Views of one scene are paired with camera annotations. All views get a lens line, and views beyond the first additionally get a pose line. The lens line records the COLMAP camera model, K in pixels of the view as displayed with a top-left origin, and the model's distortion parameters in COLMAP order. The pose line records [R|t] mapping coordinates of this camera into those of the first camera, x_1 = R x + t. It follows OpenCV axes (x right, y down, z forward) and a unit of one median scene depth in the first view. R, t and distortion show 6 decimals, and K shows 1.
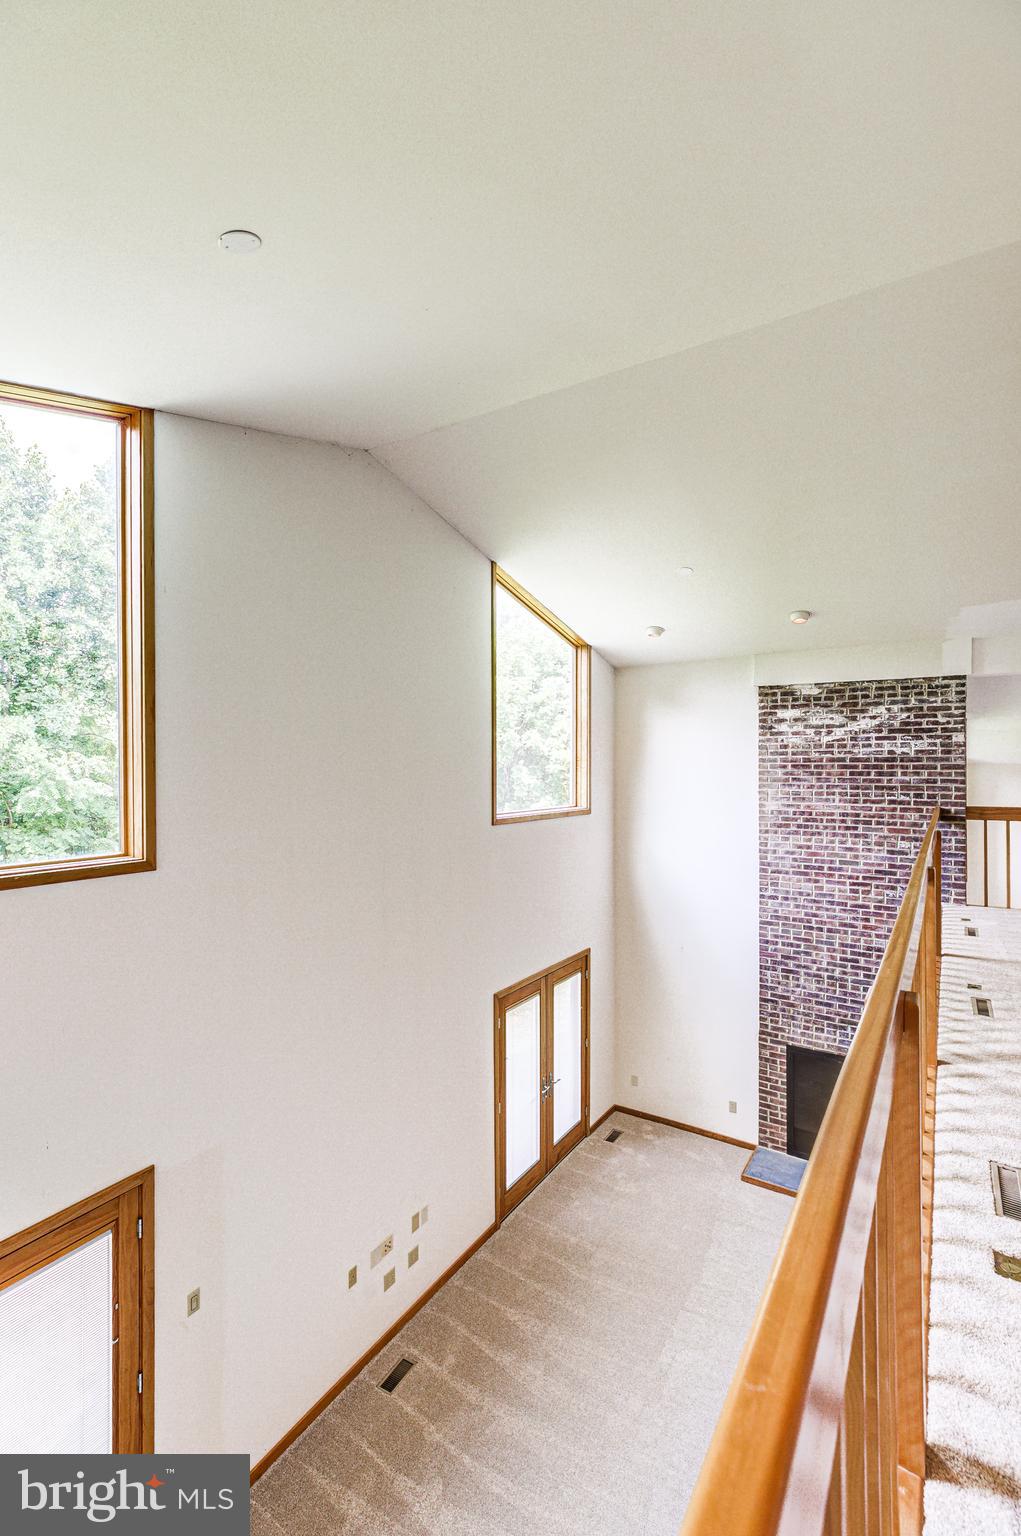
lens RADIAL K [[695.1, 0, 501.0], [0, 695.1, 764.2], [0, 0, 1]] dist [0.008604, -0.000431]
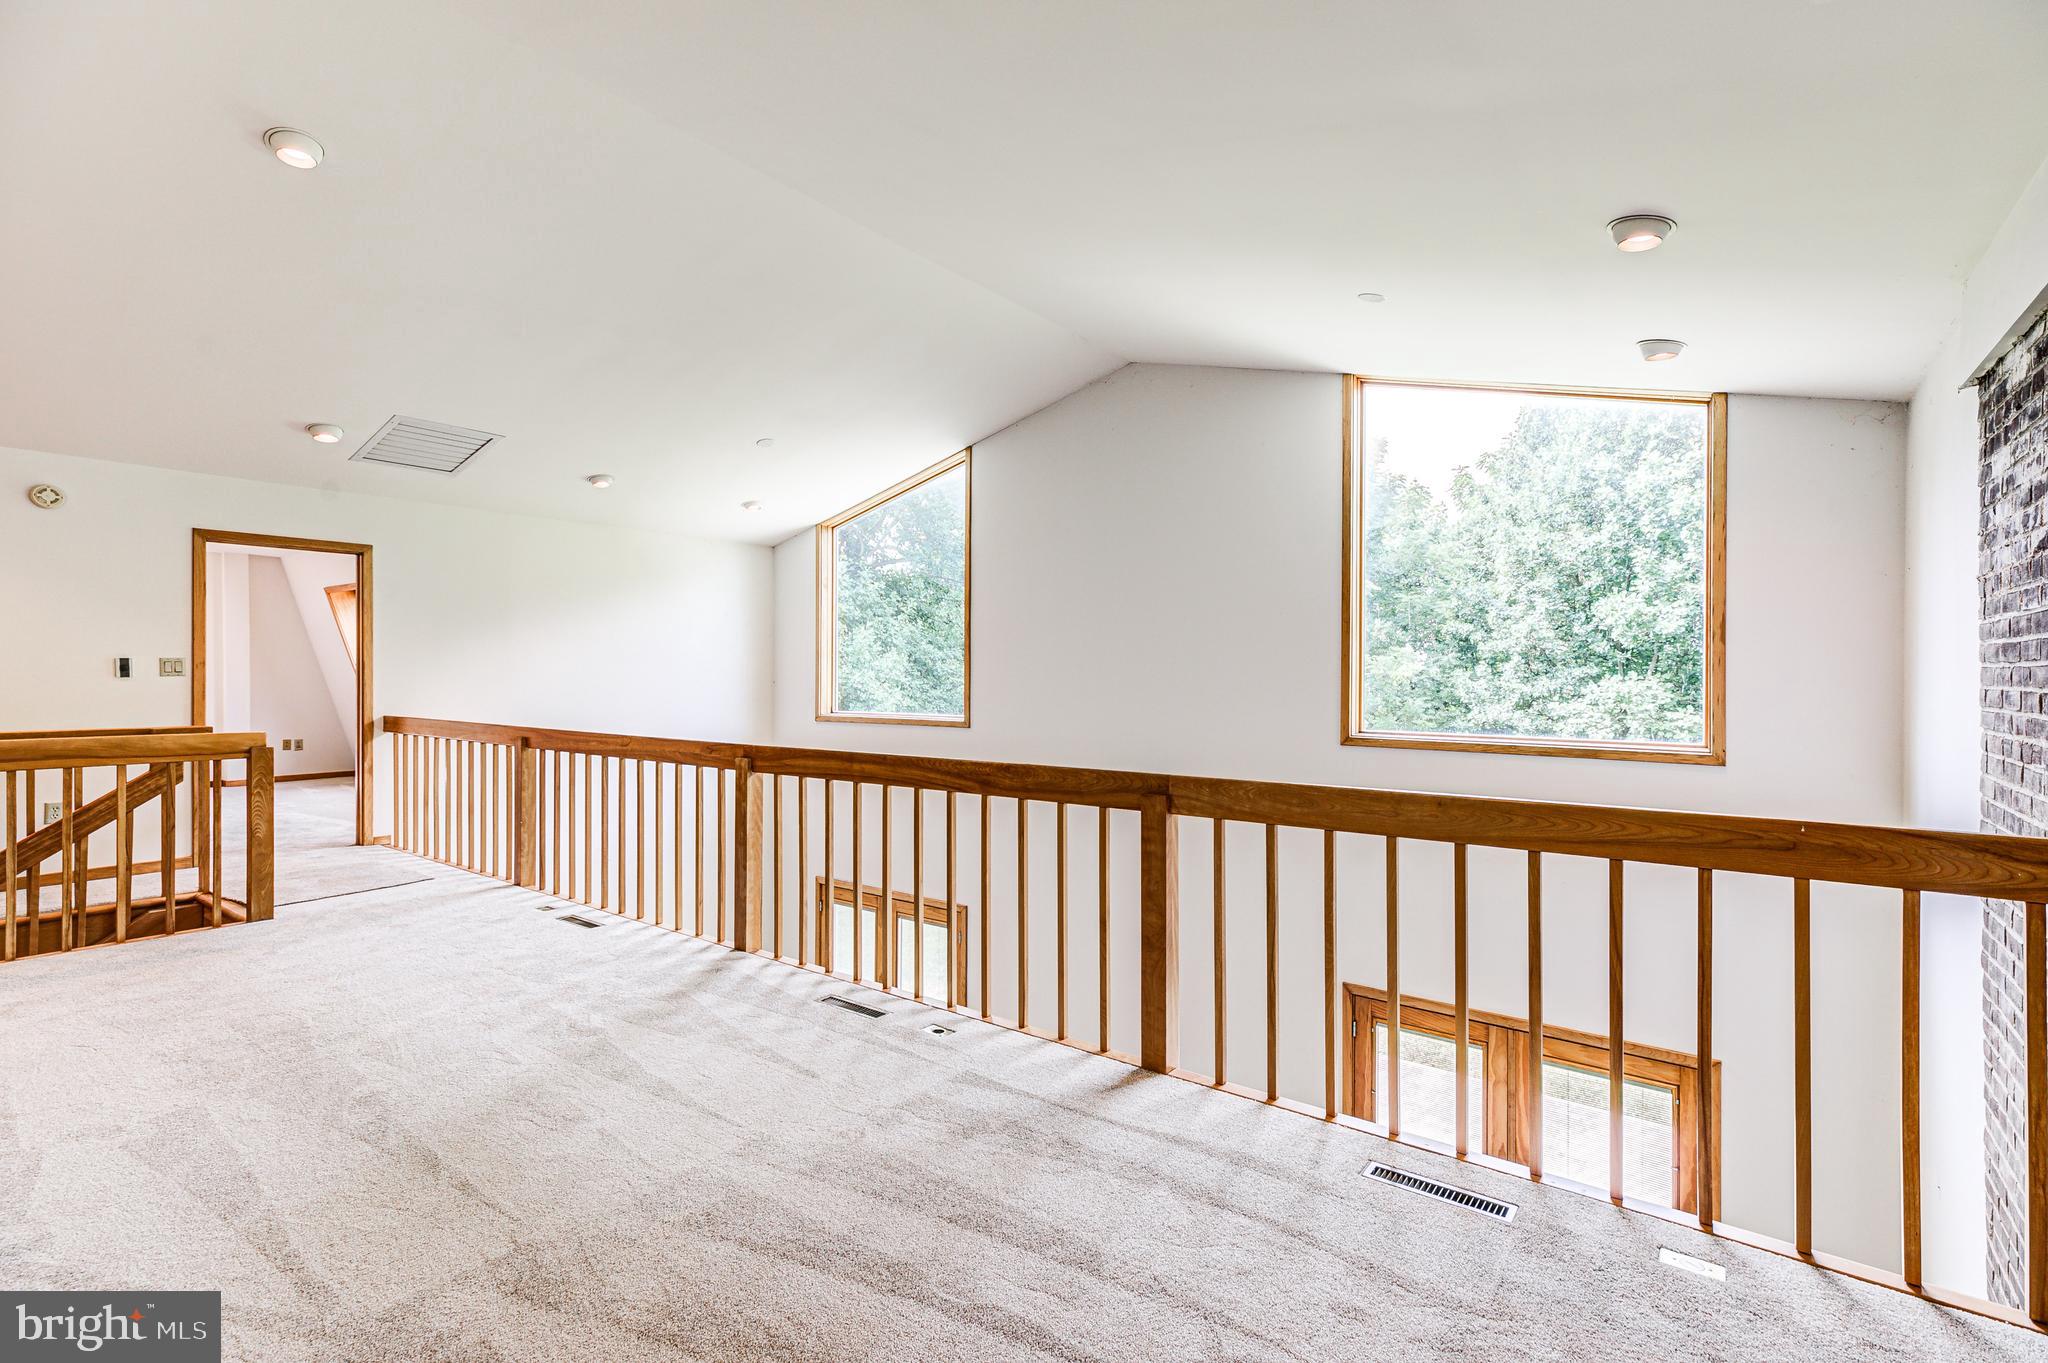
lens RADIAL K [[926.8, 0, 1028.9], [0, 926.8, 674.2], [0, 0, 1]] dist [0.008604, -0.000431]
pose [[-0.075228, -0.001914, -0.997164, 0.819752], [0.003635, 0.999991, -0.002194, 0.014845], [0.997160, -0.003789, -0.075221, 0.645589]]
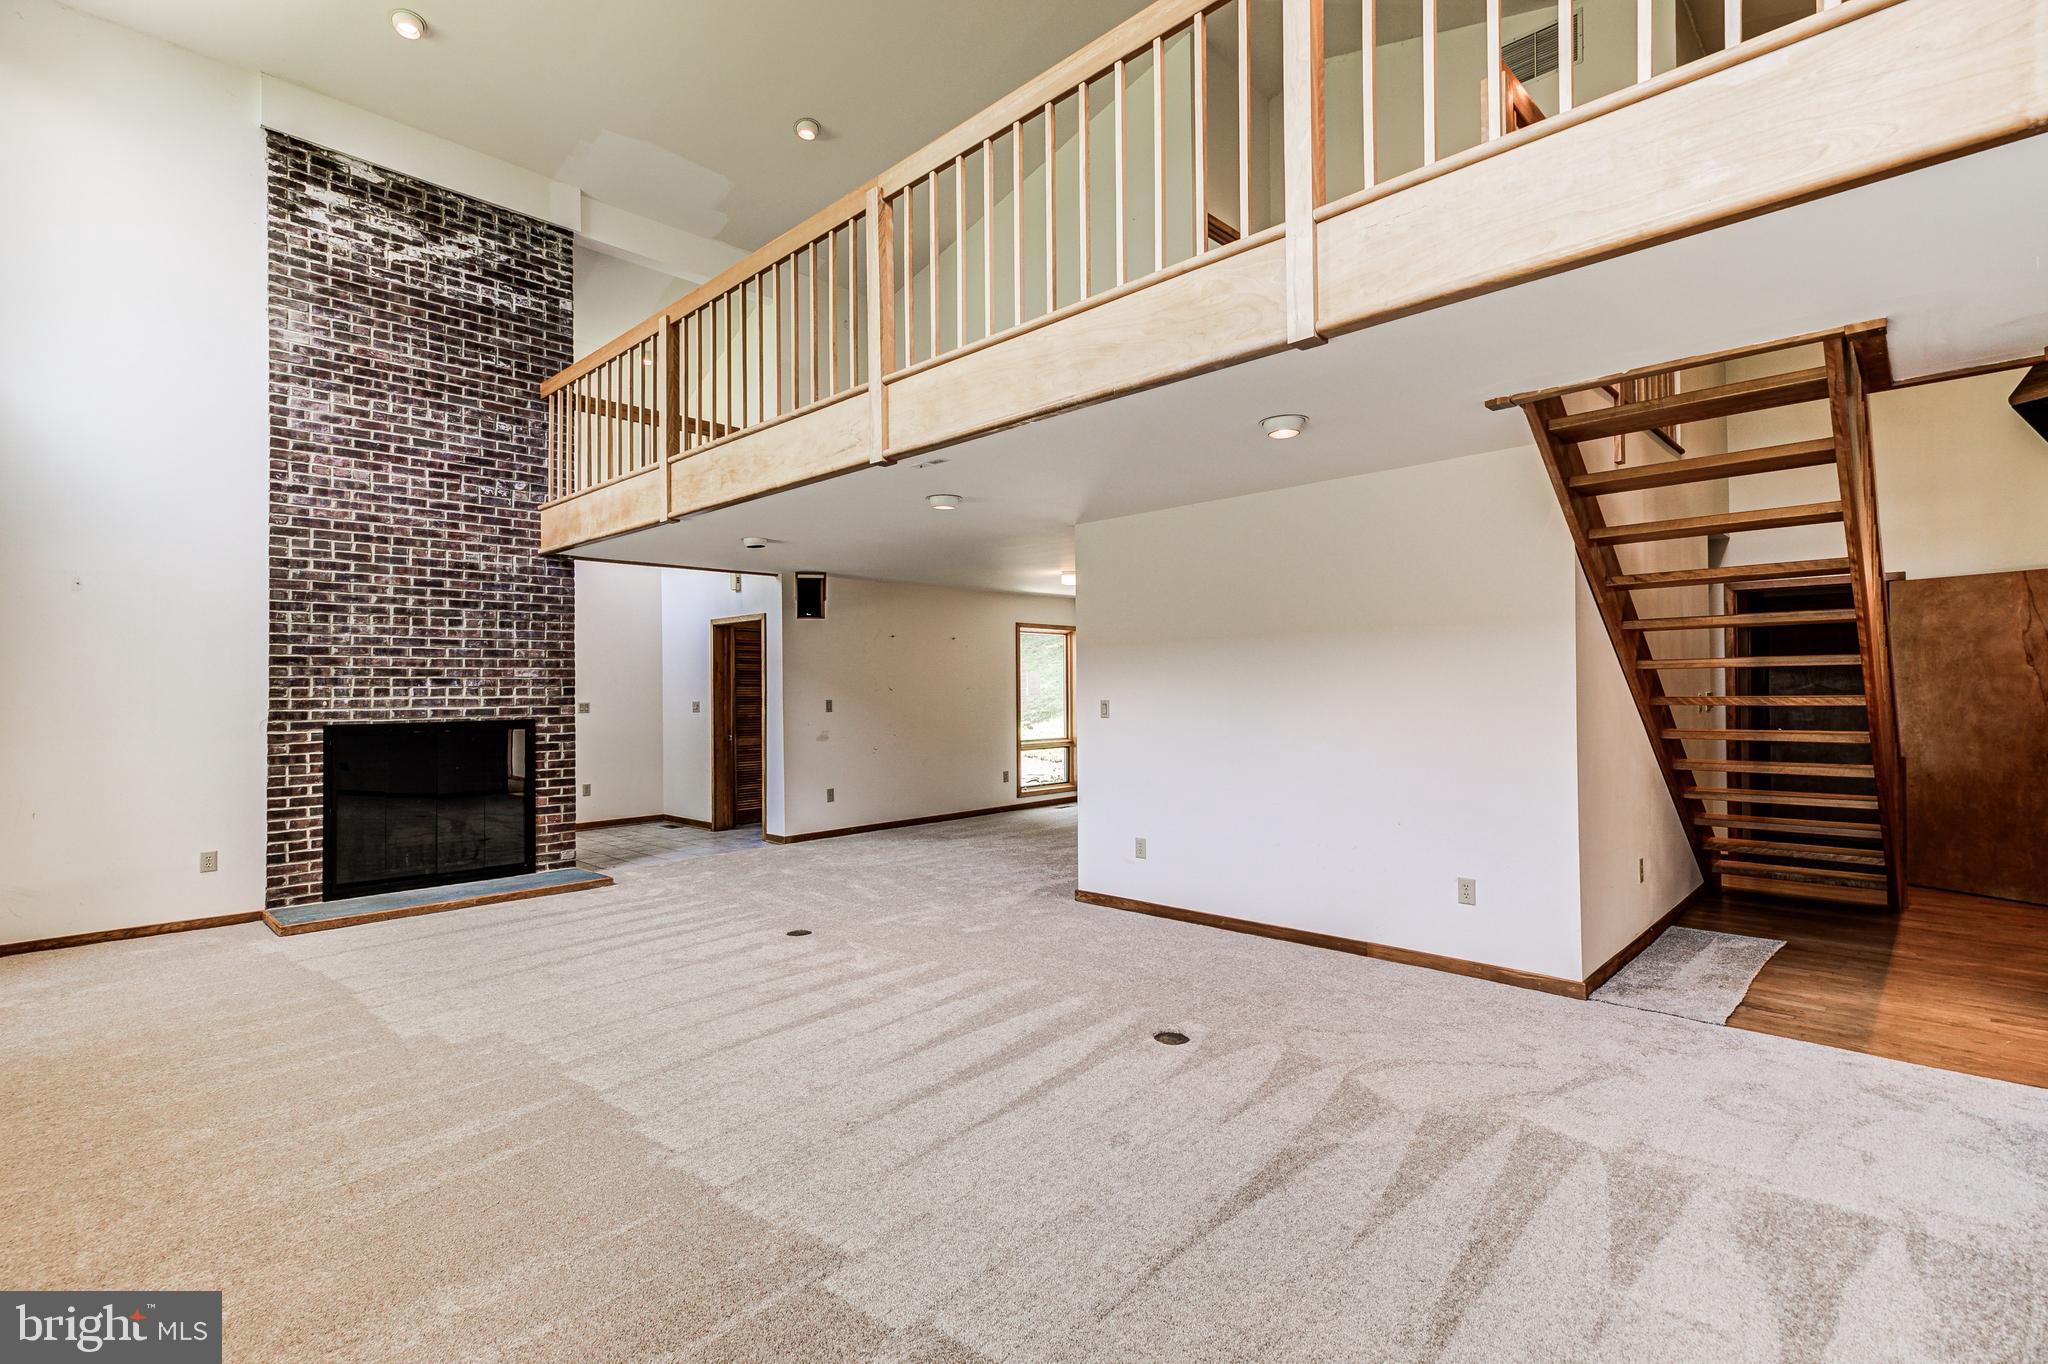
lens RADIAL K [[951.6, 0, 1036.5], [0, 951.6, 675.5], [0, 0, 1]] dist [0.004197, 0.001894]
pose [[0.192188, 0.010056, 0.981307, -0.304330], [0.004245, 0.999930, -0.011078, 0.373032], [-0.981349, 0.006294, 0.192132, 0.217124]]
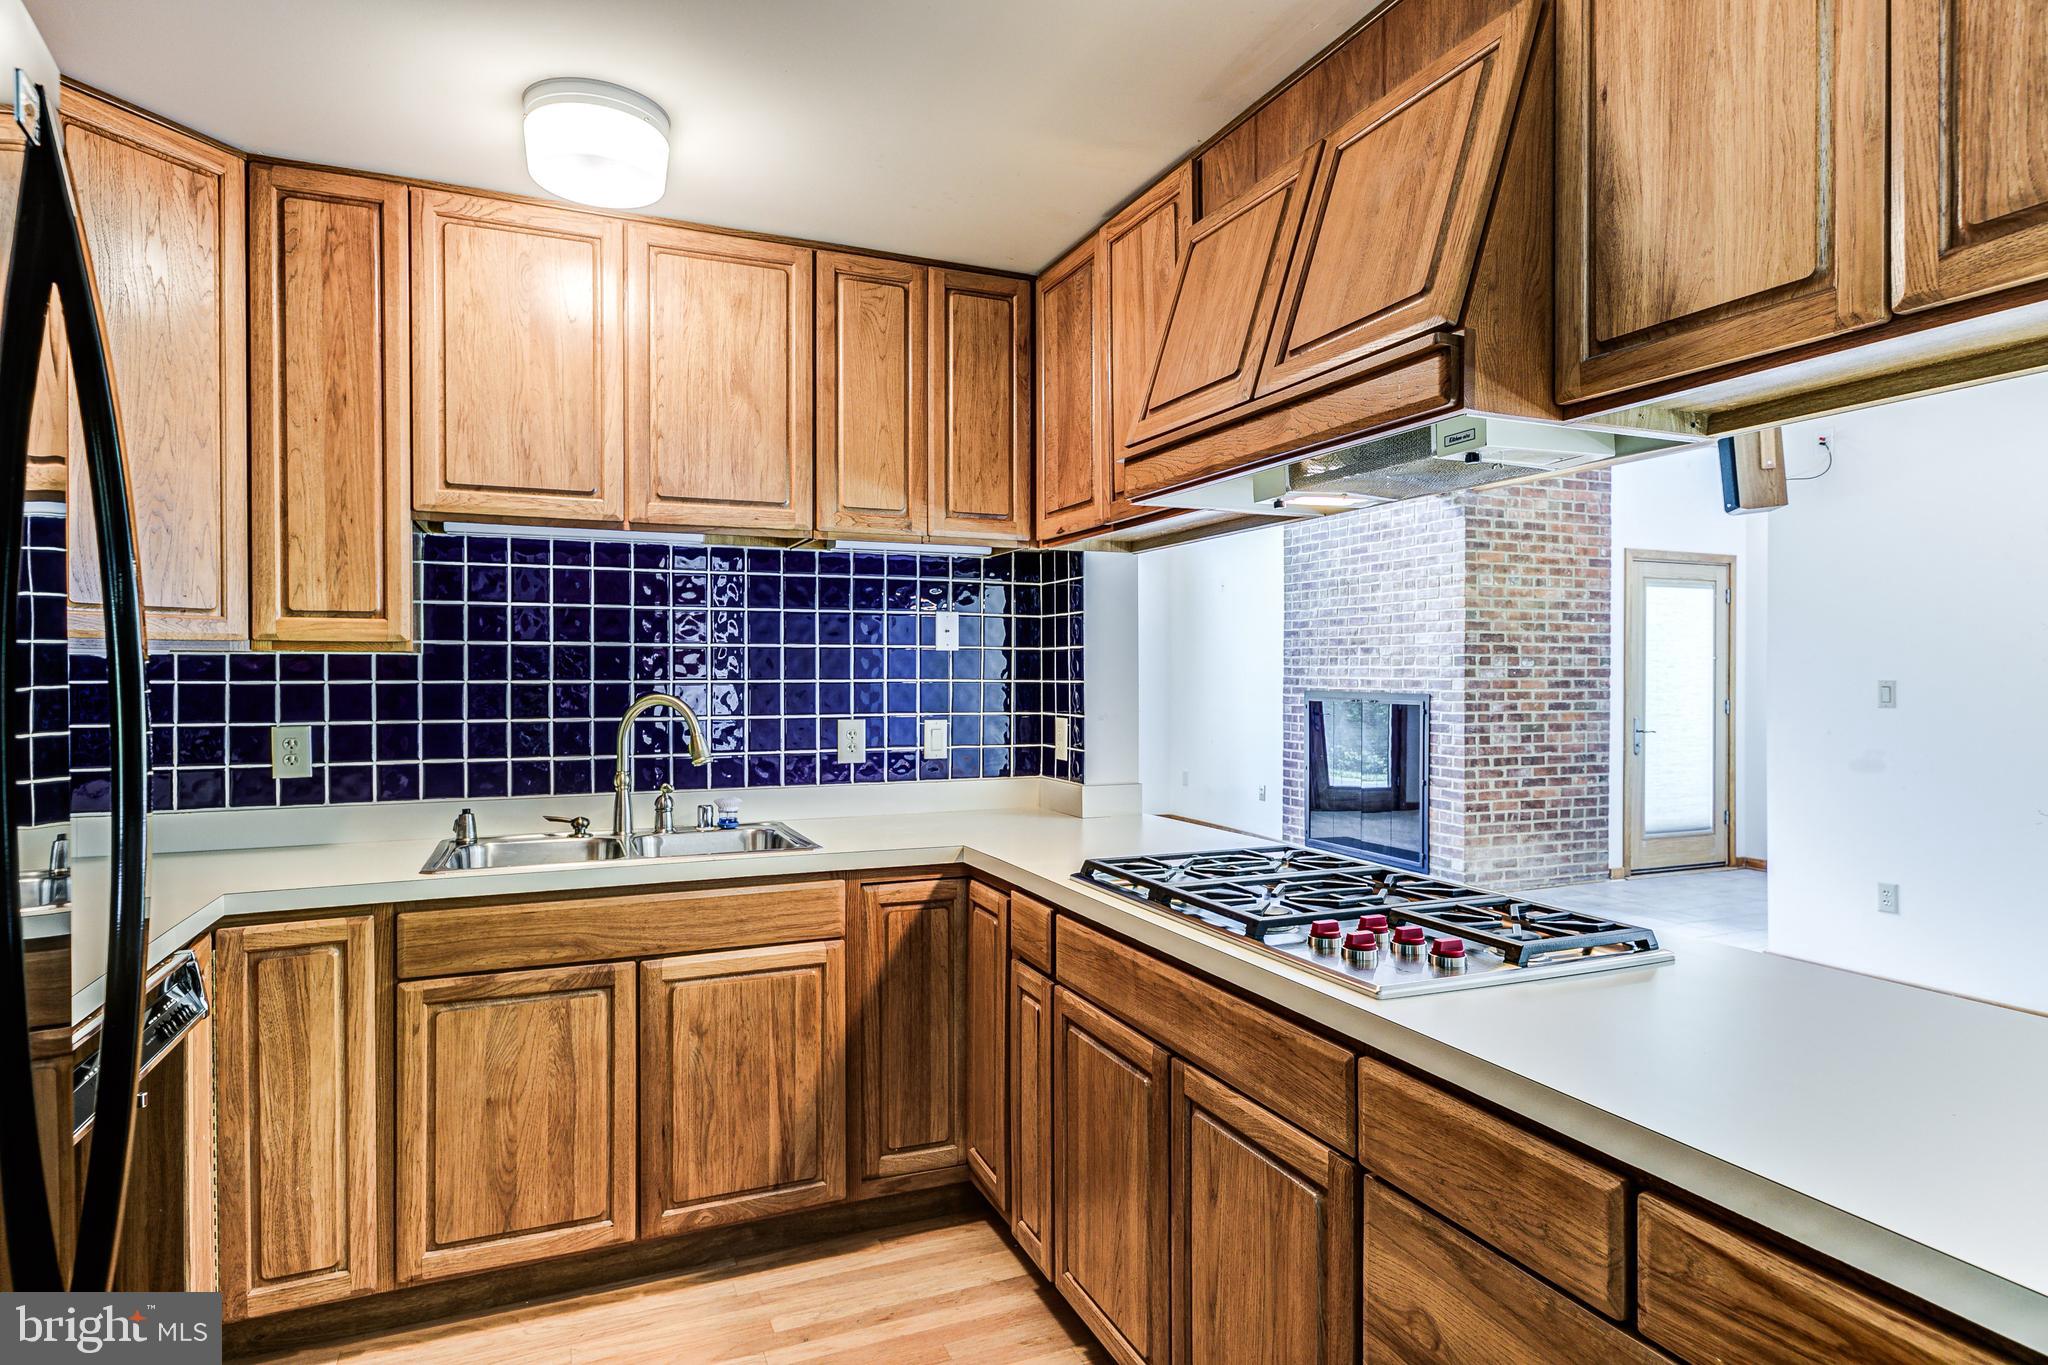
lens RADIAL K [[1130.1, 0, 1029.3], [0, 1130.1, 673.7], [0, 0, 1]] dist [0.006684, 0.001519]
pose [[0.826573, 0.000079, -0.562829, 0.827184], [0.005636, 0.999949, 0.008418, 0.377413], [0.562801, -0.010130, 0.826530, -0.093845]]
